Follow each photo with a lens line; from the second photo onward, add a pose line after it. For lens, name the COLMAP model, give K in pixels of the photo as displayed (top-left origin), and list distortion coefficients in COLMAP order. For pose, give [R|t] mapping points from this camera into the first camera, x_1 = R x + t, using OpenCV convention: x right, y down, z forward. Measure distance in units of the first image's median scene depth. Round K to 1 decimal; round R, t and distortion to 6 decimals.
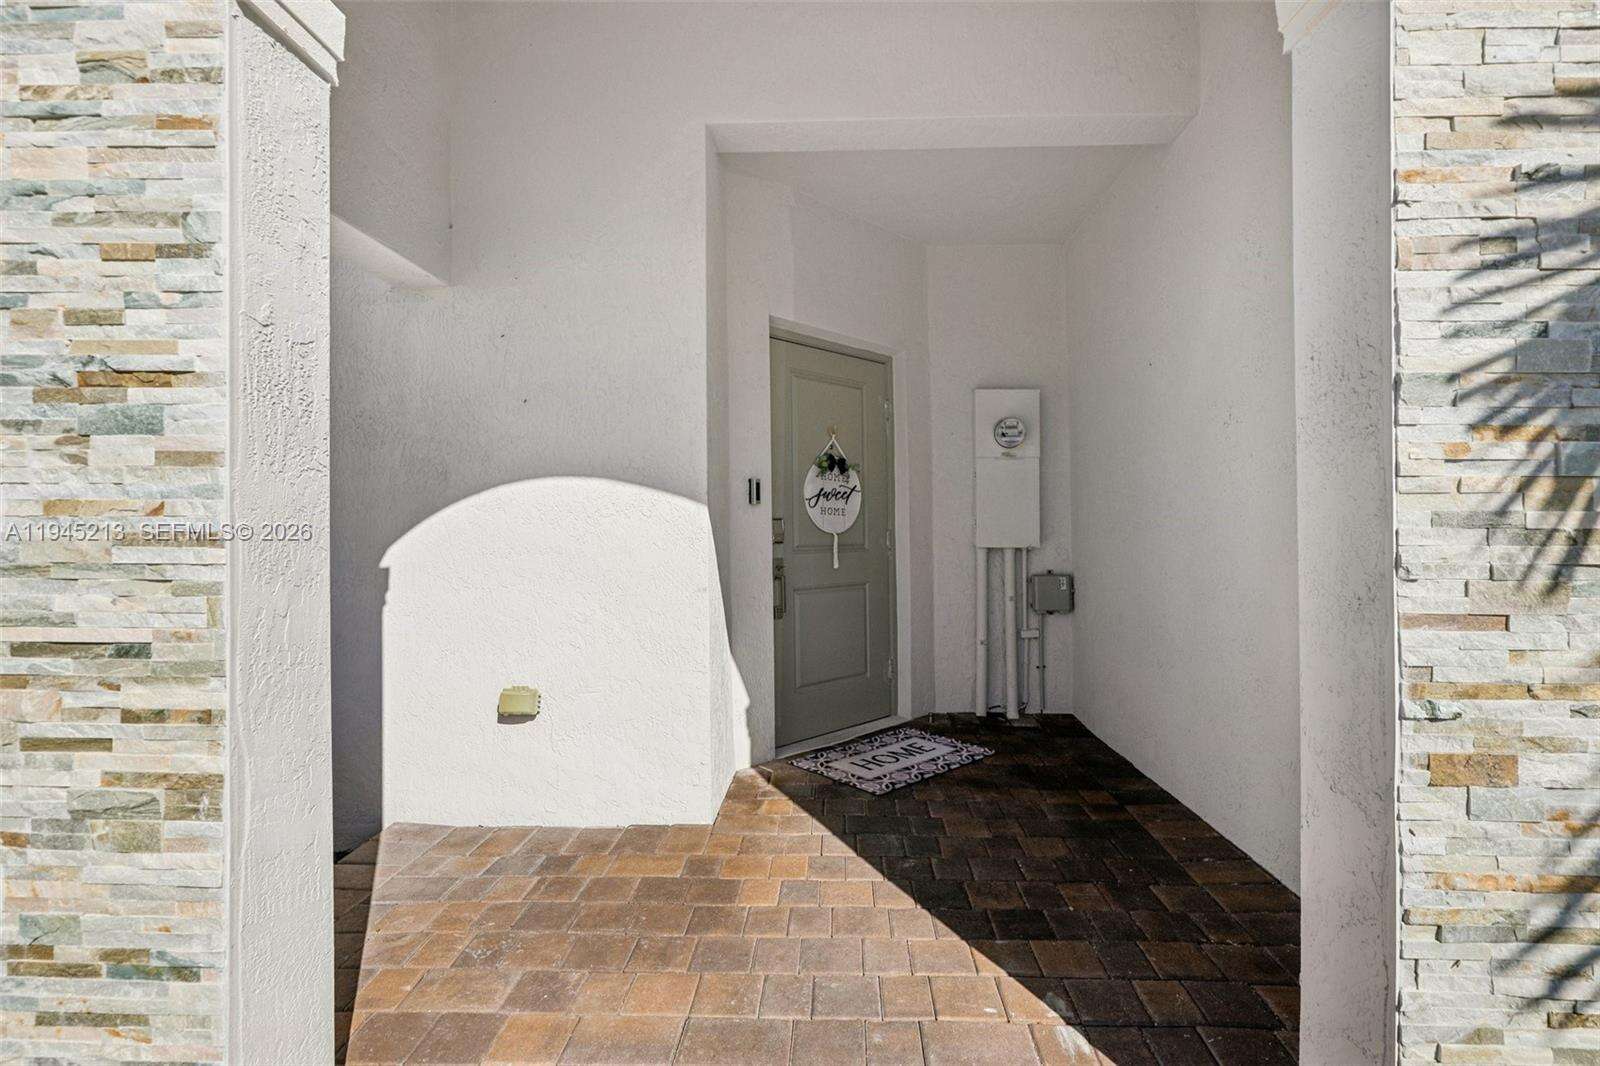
lens RADIAL K [[729.7, 0, 806.9], [0, 729.7, 535.8], [0, 0, 1]] dist [-0.000305, -0.000092]
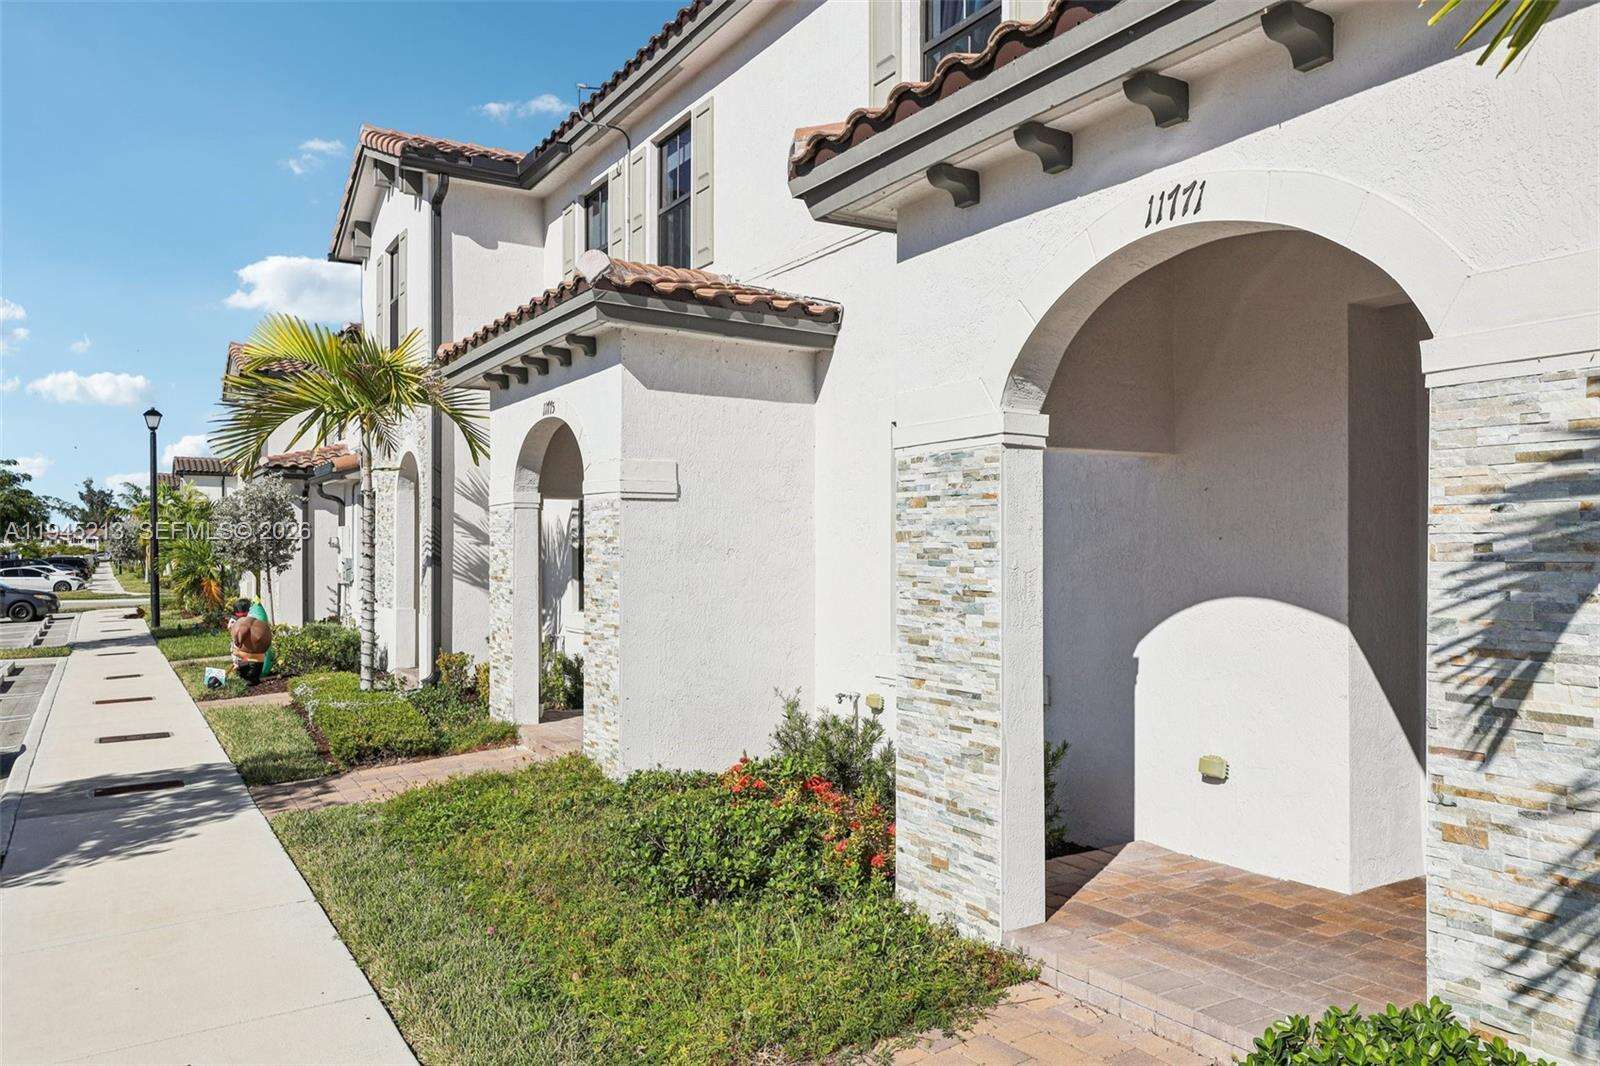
lens RADIAL K [[1139.4, 0, 801.9], [0, 1139.4, 503.6], [0, 0, 1]] dist [0.033748, -0.000766]
pose [[0.548374, -0.041850, -0.835185, 2.229142], [-0.004371, 0.998590, -0.052908, -0.321840], [0.836222, 0.032664, 0.547418, -1.832322]]
